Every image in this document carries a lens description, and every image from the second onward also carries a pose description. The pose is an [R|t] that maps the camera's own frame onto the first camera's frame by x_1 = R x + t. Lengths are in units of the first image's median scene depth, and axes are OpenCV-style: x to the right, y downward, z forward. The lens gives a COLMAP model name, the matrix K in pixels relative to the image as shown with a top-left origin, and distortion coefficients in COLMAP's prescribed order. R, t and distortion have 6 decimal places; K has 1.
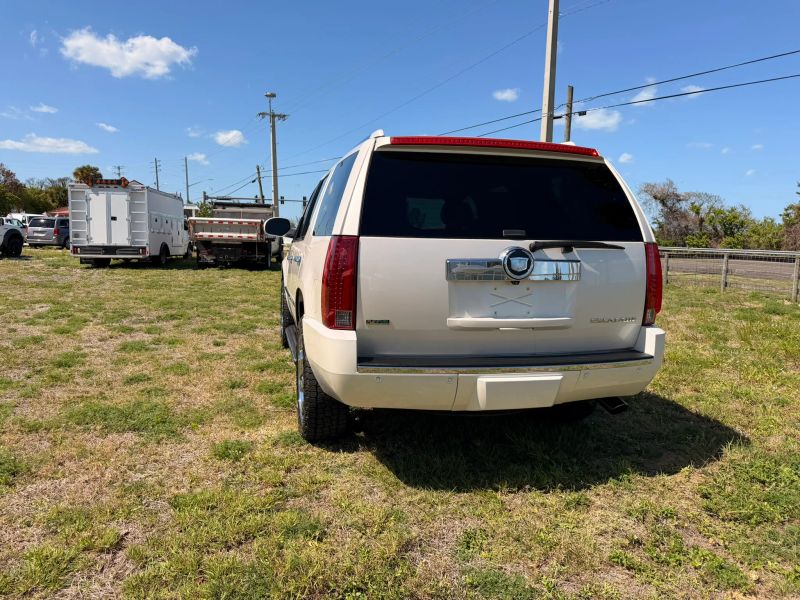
lens RADIAL K [[562.4, 0, 397.1], [0, 562.4, 307.8], [0, 0, 1]] dist [0.047129, -0.057641]
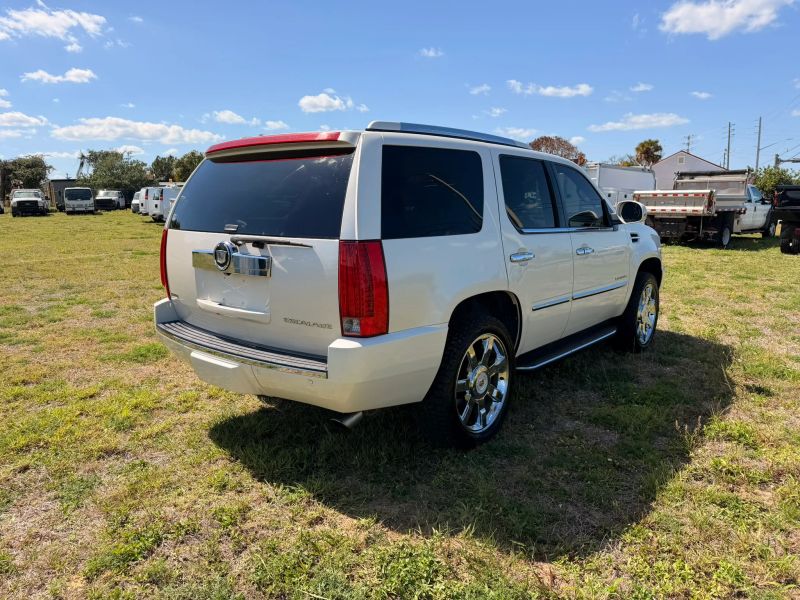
lens RADIAL K [[561.9, 0, 398.7], [0, 561.9, 310.5], [0, 0, 1]] dist [0.018067, -0.008947]
pose [[0.598624, 0.126090, -0.791044, 0.185830], [-0.082023, 0.991991, 0.096049, -0.015454], [0.796819, 0.007387, 0.604173, 0.087149]]
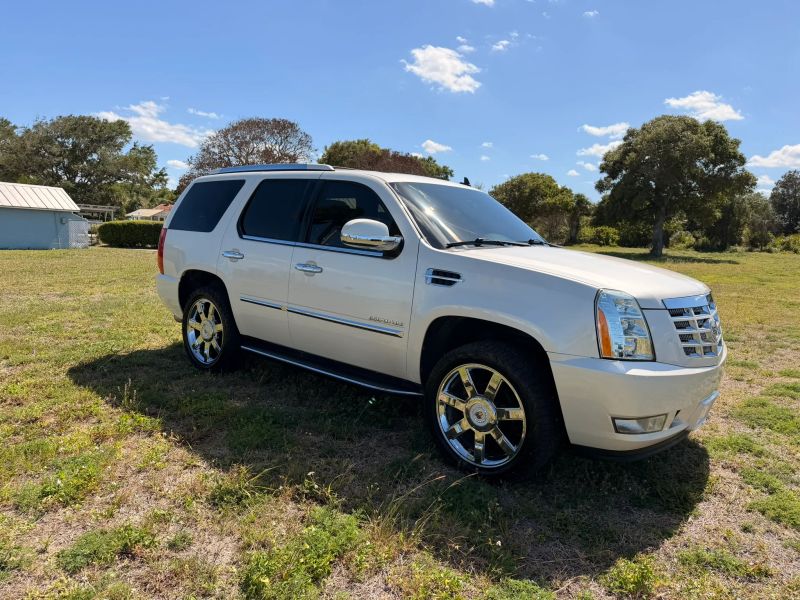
lens RADIAL K [[562.0, 0, 405.8], [0, 562.0, 300.2], [0, 0, 1]] dist [0.047705, -0.059446]
pose [[-0.792079, 0.018106, -0.610150, 0.152165], [-0.140620, 0.967263, 0.211253, -0.062999], [0.594000, 0.253129, -0.763603, 0.477117]]
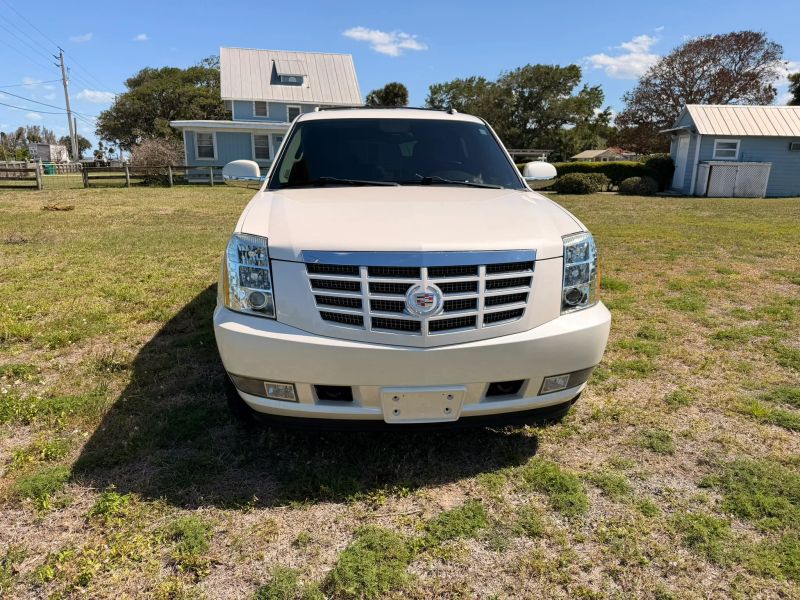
lens RADIAL K [[572.8, 0, 398.6], [0, 572.8, 299.2], [0, 0, 1]] dist [0.006509, -0.004502]
pose [[-0.989338, -0.059077, 0.133120, -0.041449], [-0.006448, 0.930905, 0.365205, -0.078059], [-0.145498, 0.360452, -0.921360, 0.521720]]
